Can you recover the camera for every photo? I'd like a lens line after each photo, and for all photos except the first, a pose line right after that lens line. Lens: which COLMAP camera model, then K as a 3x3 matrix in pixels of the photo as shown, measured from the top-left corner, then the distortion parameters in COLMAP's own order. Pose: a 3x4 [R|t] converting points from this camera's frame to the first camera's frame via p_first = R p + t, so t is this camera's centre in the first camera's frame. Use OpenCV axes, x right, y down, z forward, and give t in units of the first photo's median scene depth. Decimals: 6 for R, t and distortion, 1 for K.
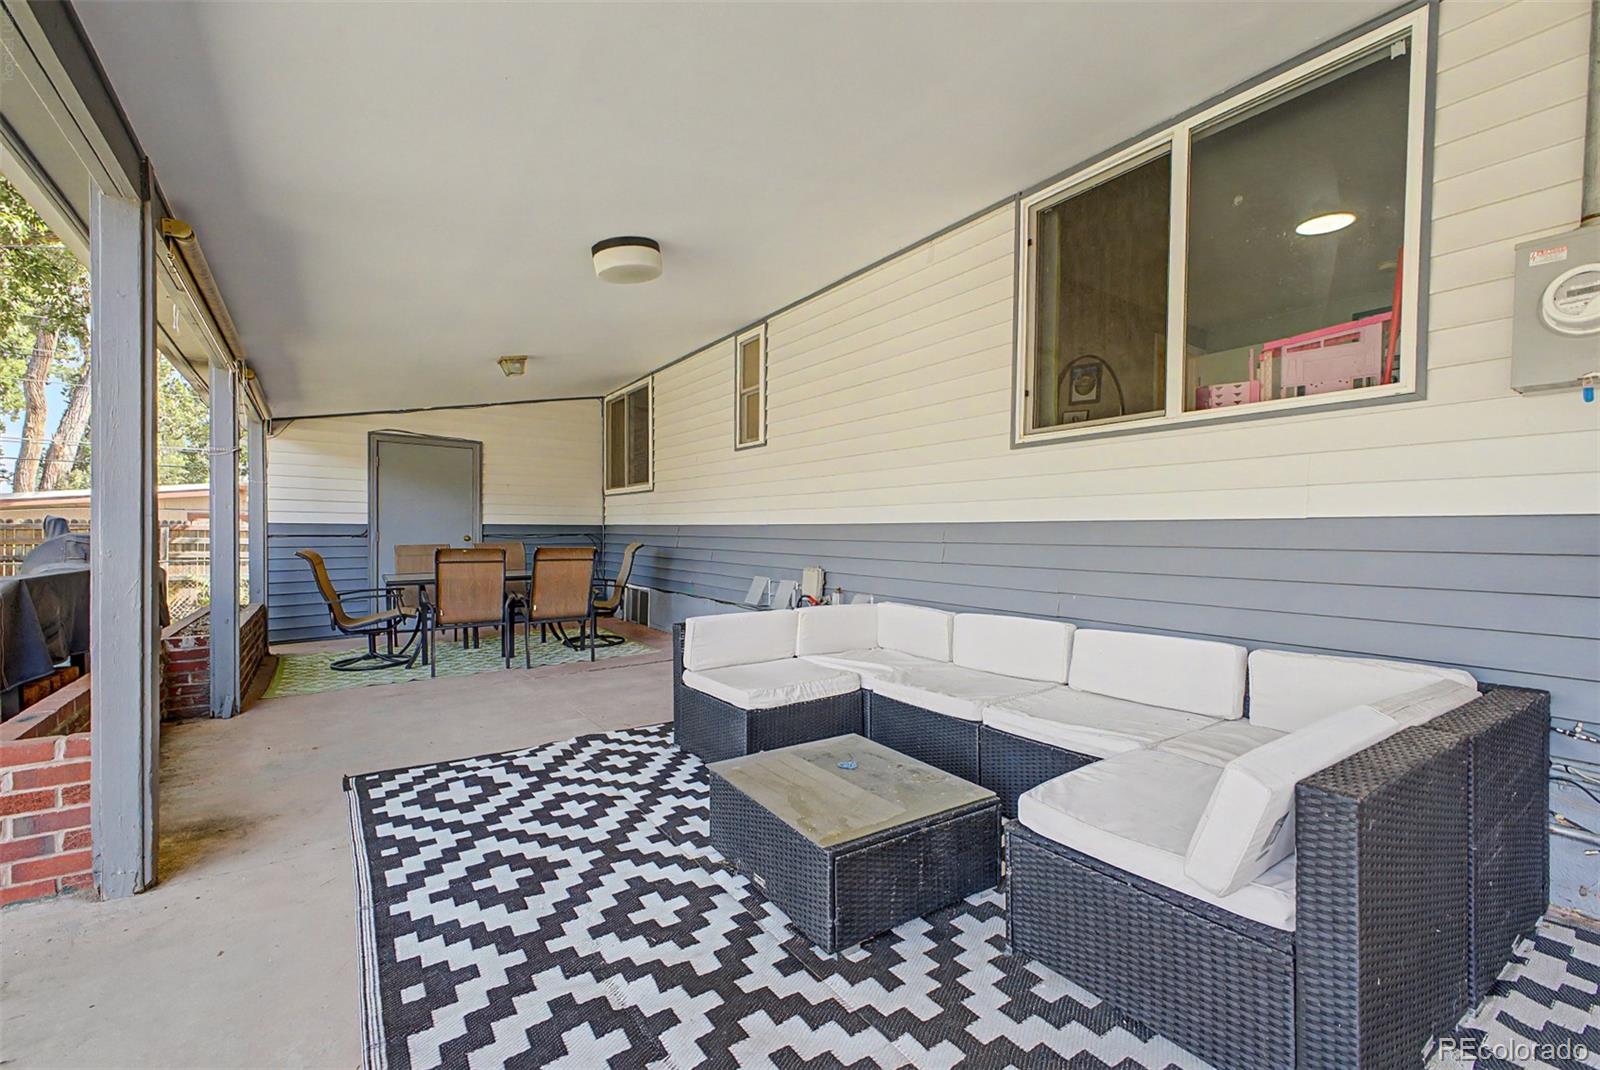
lens RADIAL K [[680.3, 0, 794.6], [0, 680.3, 530.4], [0, 0, 1]] dist [0.025760, -0.000175]
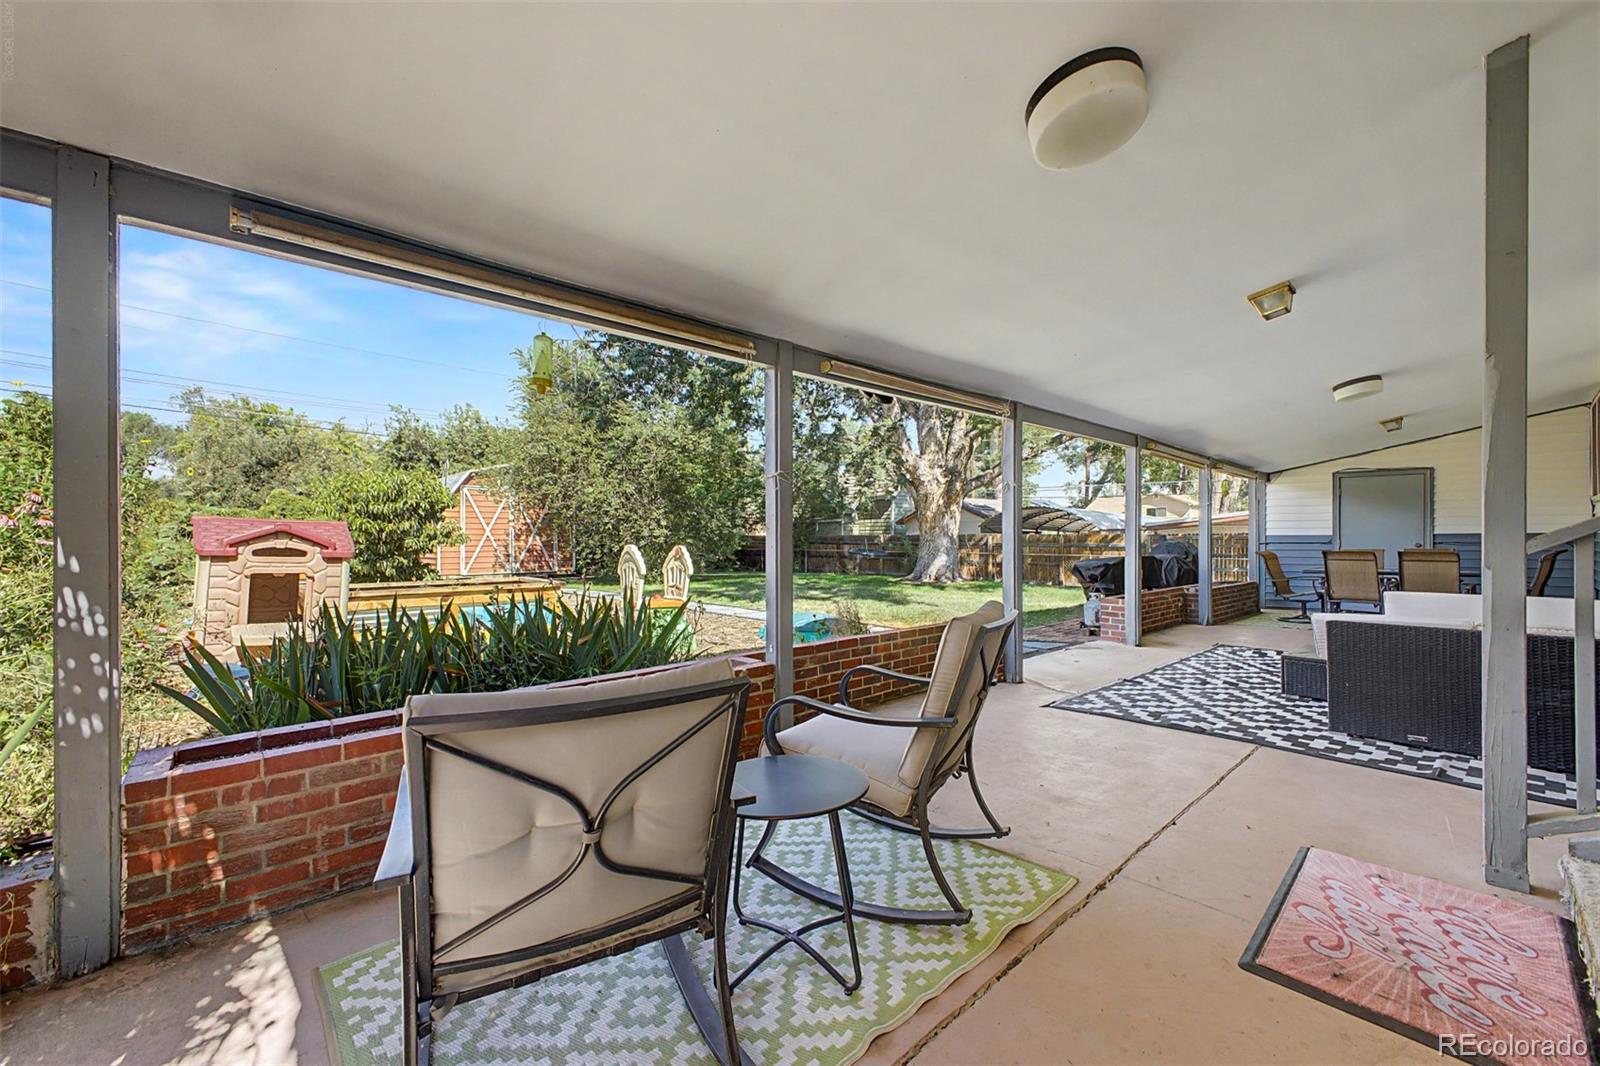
lens RADIAL K [[645.1, 0, 802.5], [0, 645.1, 525.4], [0, 0, 1]] dist [0.025274, -0.000122]
pose [[0.145639, -0.025657, -0.989005, 0.603019], [0.005253, 0.999670, -0.025160, -0.001049], [0.989324, -0.001531, 0.145725, -0.325543]]
